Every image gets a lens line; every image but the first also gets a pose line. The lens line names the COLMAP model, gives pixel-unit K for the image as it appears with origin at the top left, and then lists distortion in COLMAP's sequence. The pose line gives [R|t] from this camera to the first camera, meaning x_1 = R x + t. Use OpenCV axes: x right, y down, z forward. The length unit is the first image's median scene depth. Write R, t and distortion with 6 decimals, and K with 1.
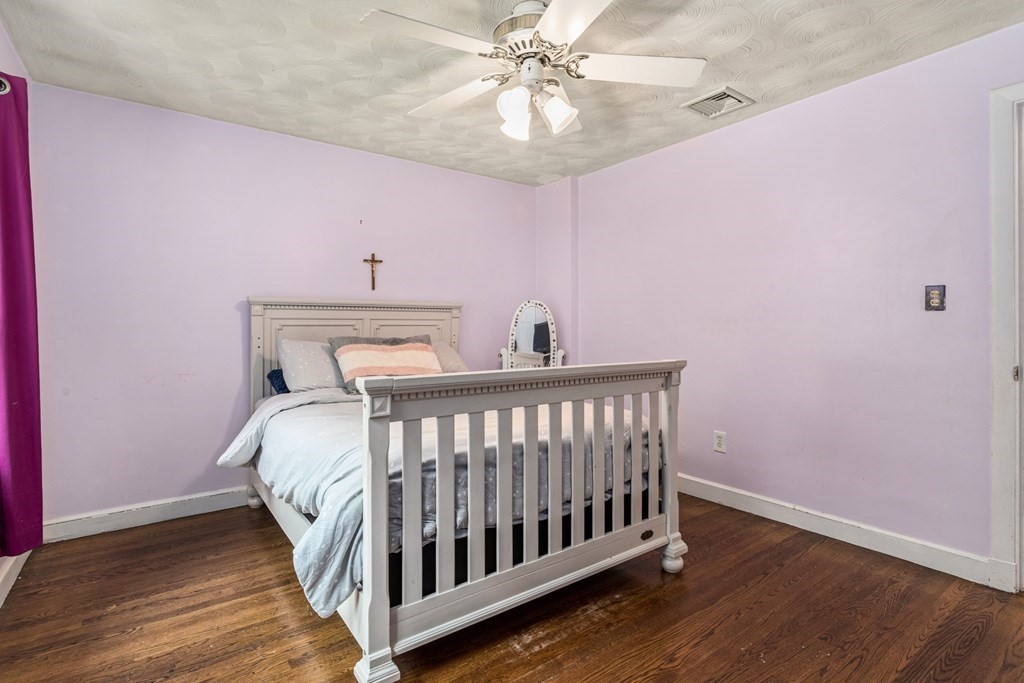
lens RADIAL K [[490.7, 0, 517.3], [0, 490.7, 336.7], [0, 0, 1]] dist [-0.000043, 0.000068]
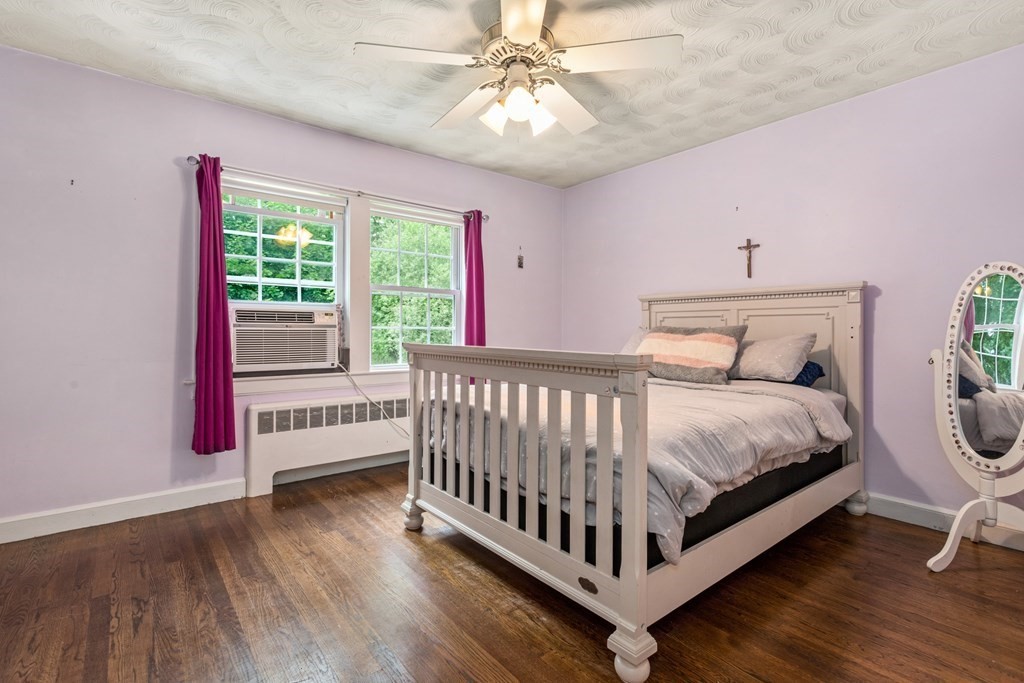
lens RADIAL K [[490.7, 0, 517.3], [0, 490.7, 336.7], [0, 0, 1]] dist [-0.000043, 0.000068]
pose [[0.046970, 0.015866, -0.998770, 1.014539], [-0.020220, 0.999684, 0.014929, 0.017403], [0.998692, 0.019494, 0.047276, 0.863978]]
